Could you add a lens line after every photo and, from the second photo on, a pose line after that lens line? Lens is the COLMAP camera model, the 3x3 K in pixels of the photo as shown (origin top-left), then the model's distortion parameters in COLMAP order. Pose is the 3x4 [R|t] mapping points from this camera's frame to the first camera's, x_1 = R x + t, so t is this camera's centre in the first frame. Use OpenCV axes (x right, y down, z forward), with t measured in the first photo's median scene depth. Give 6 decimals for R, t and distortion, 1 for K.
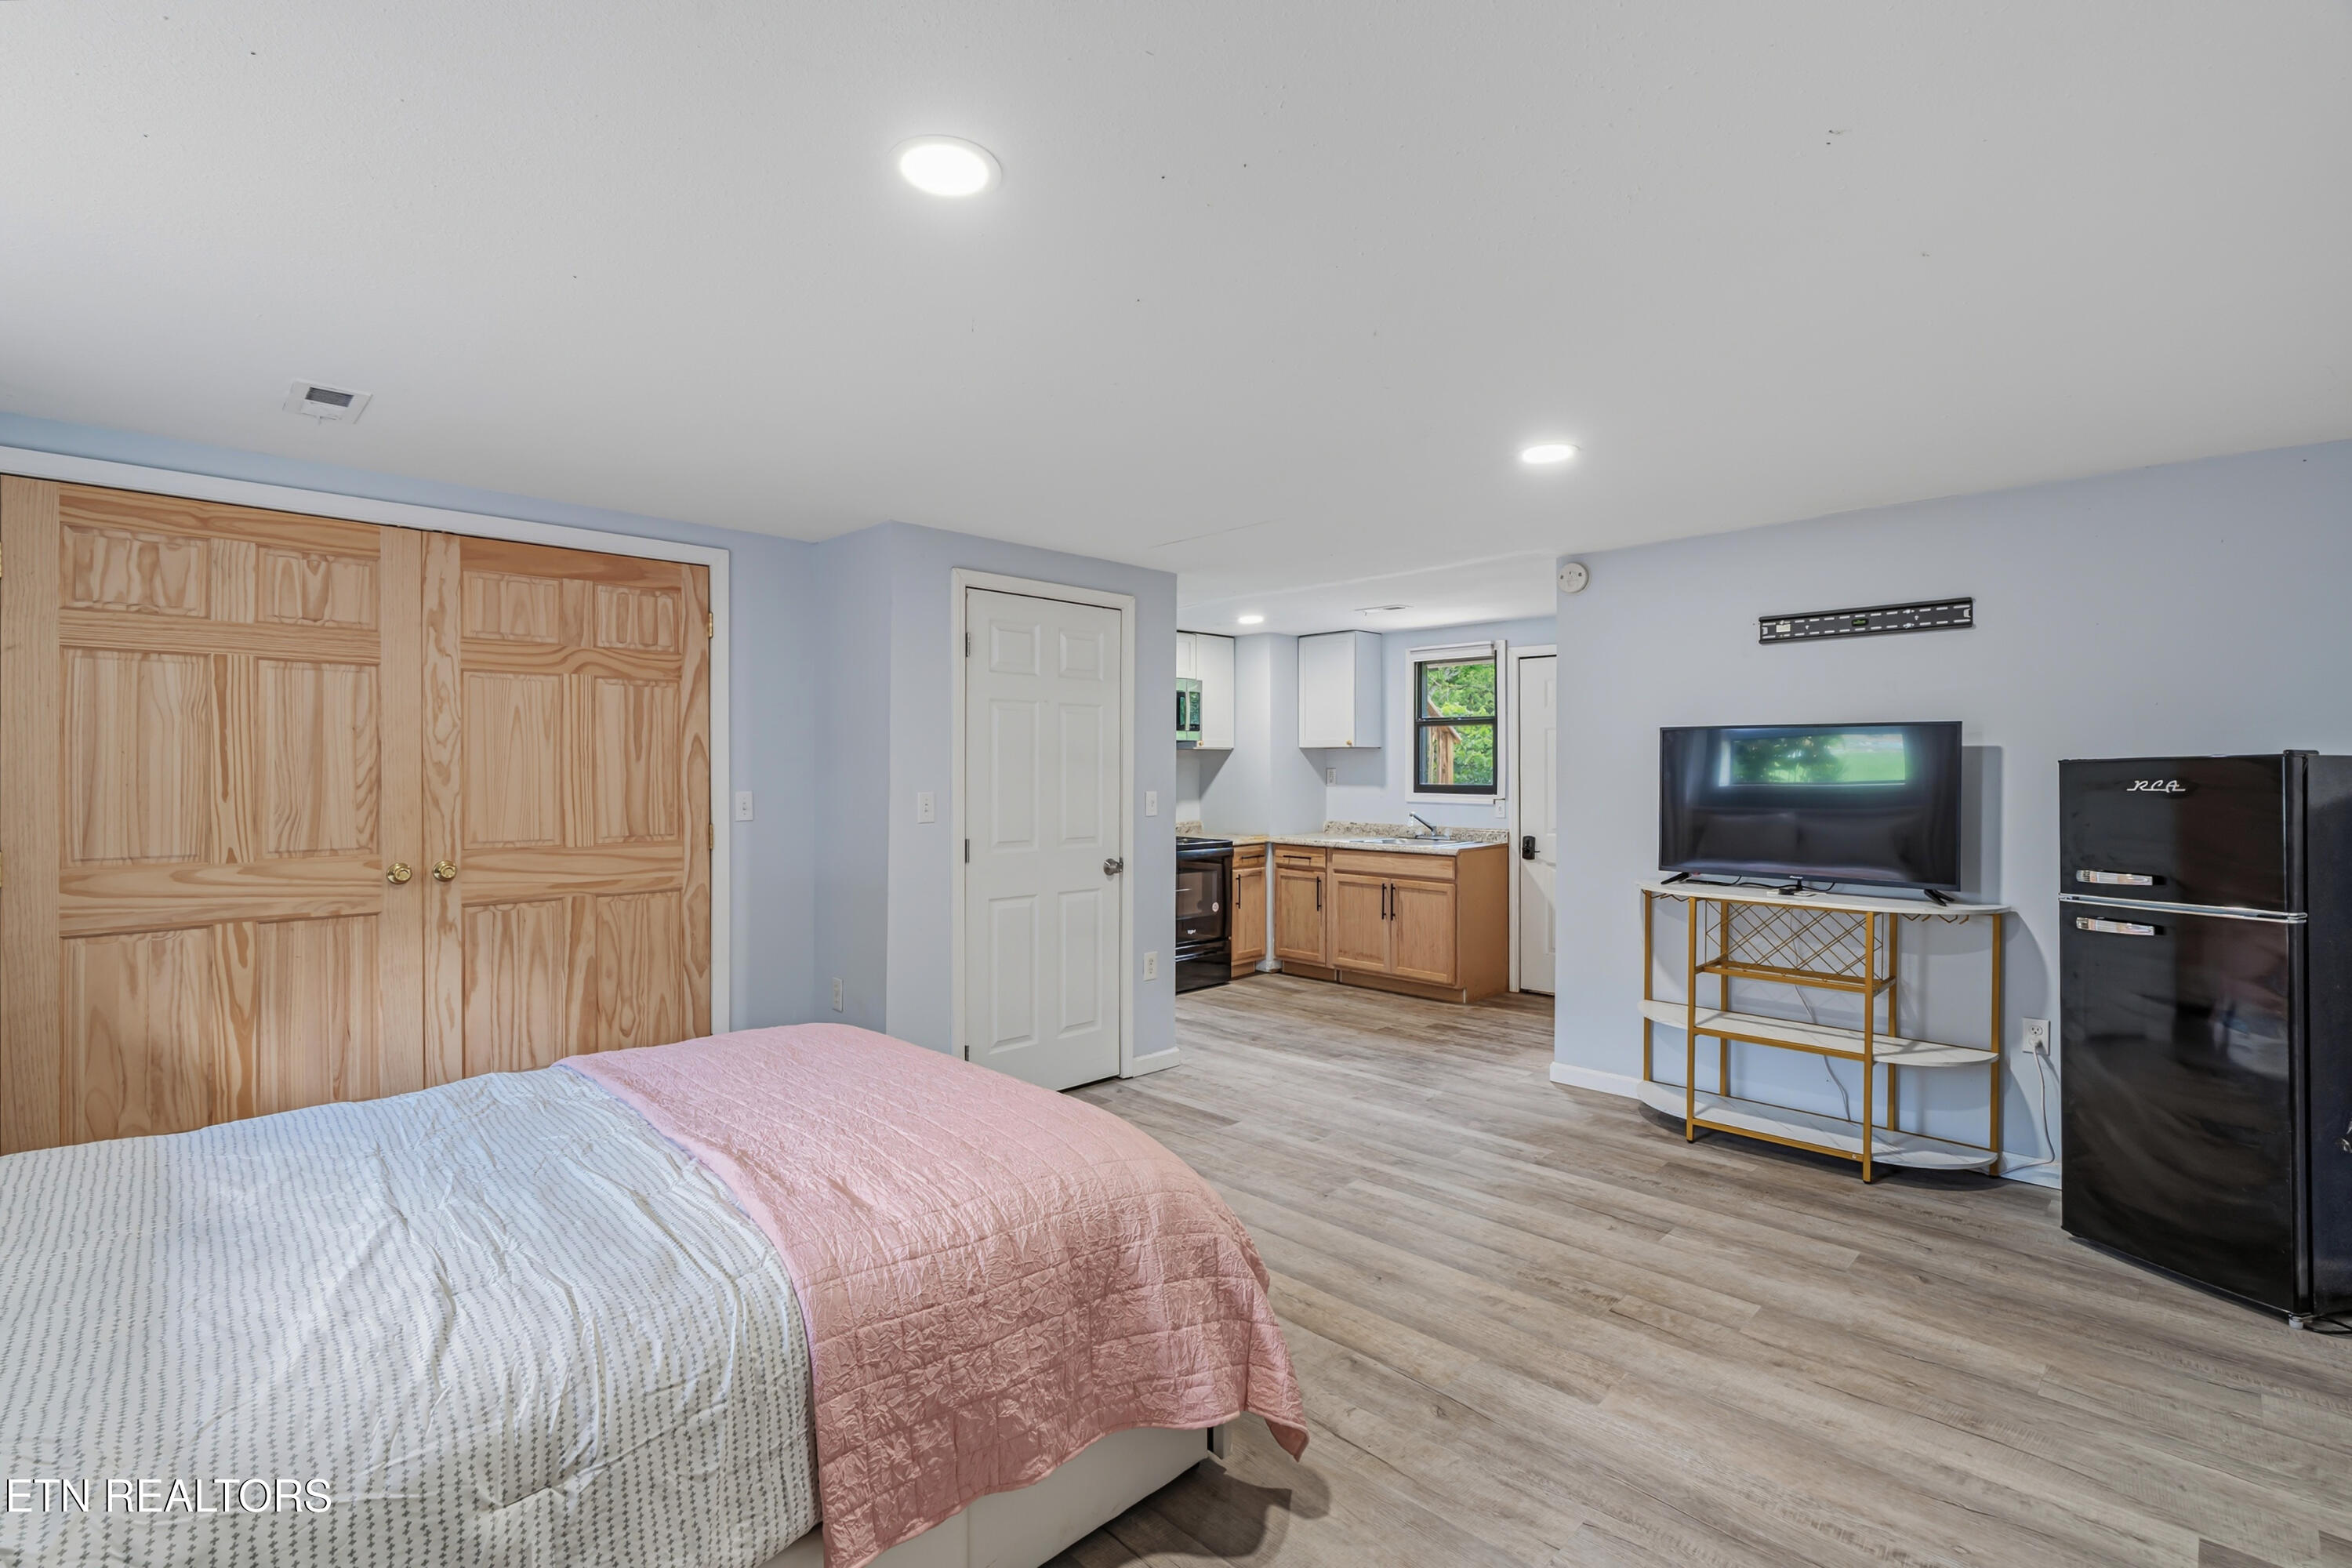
lens RADIAL K [[1059.9, 0, 1184.0], [0, 1059.9, 777.8], [0, 0, 1]] dist [-0.002142, -0.001303]
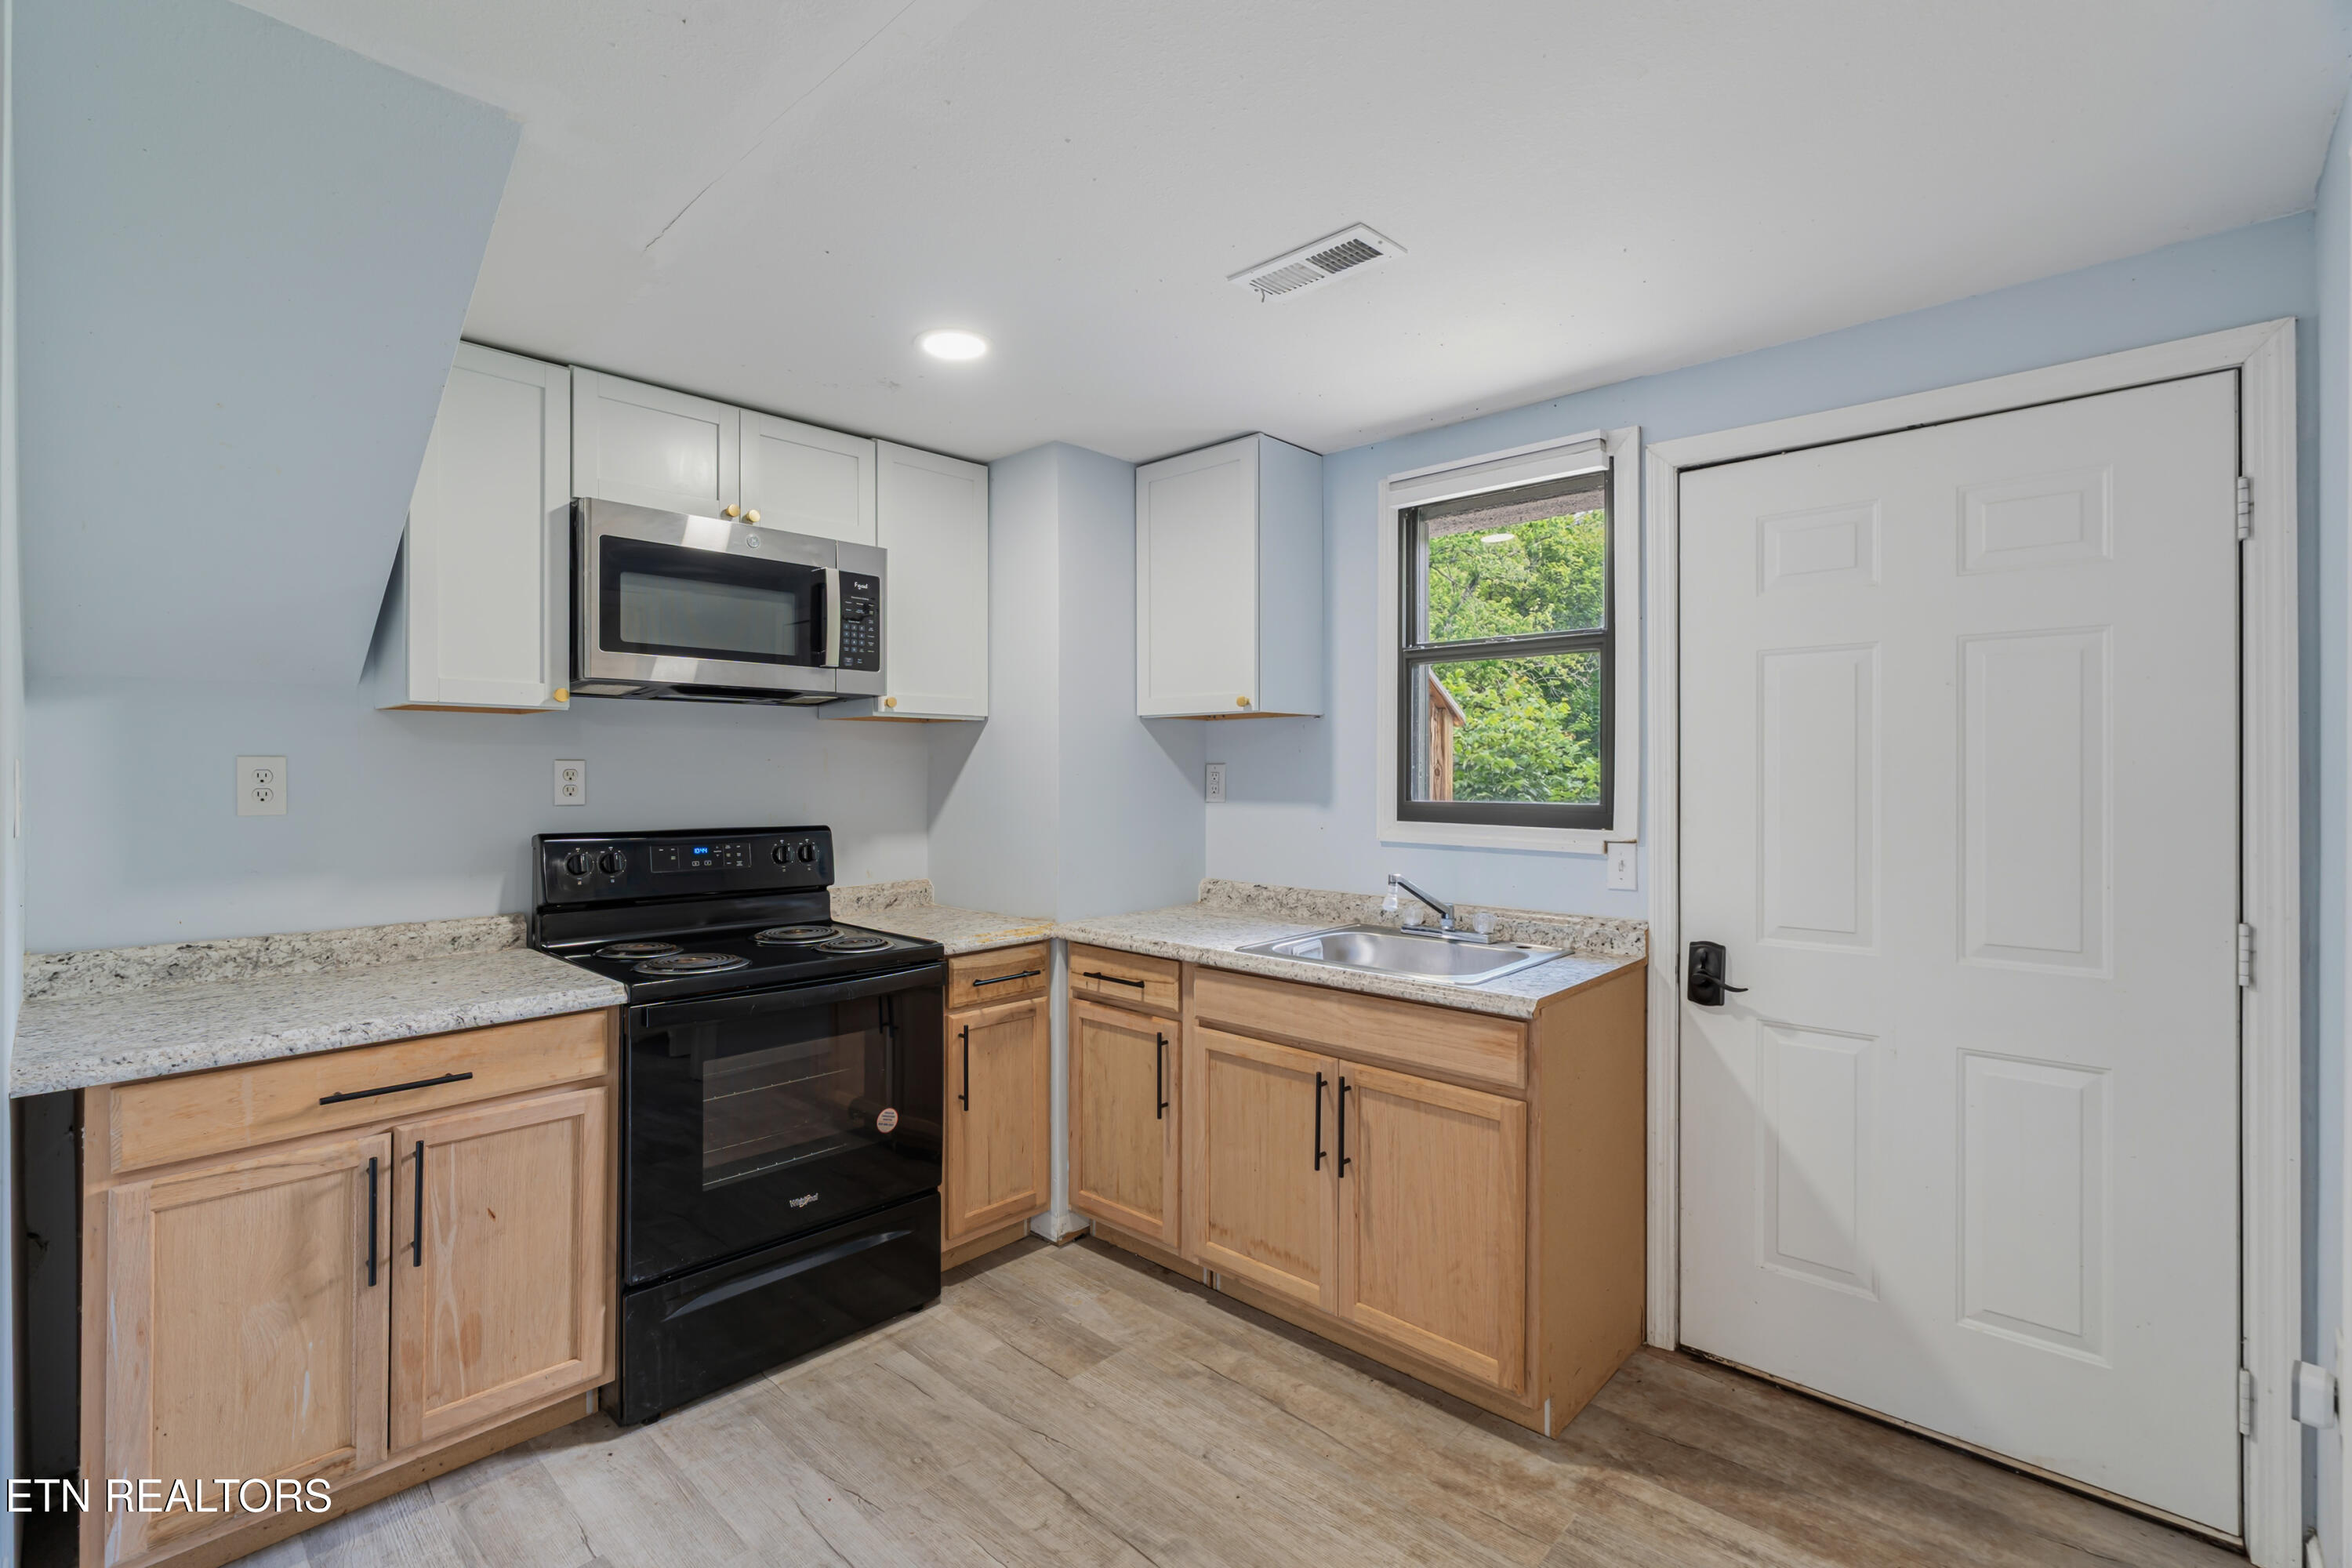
lens RADIAL K [[1059.9, 0, 1177.8], [0, 1059.9, 778.2], [0, 0, 1]] dist [-0.002142, -0.001303]
pose [[0.999603, 0.002657, 0.028039, 0.121185], [-0.002507, 0.999982, -0.005400, -0.000702], [-0.028053, 0.005327, 0.999592, 0.596166]]
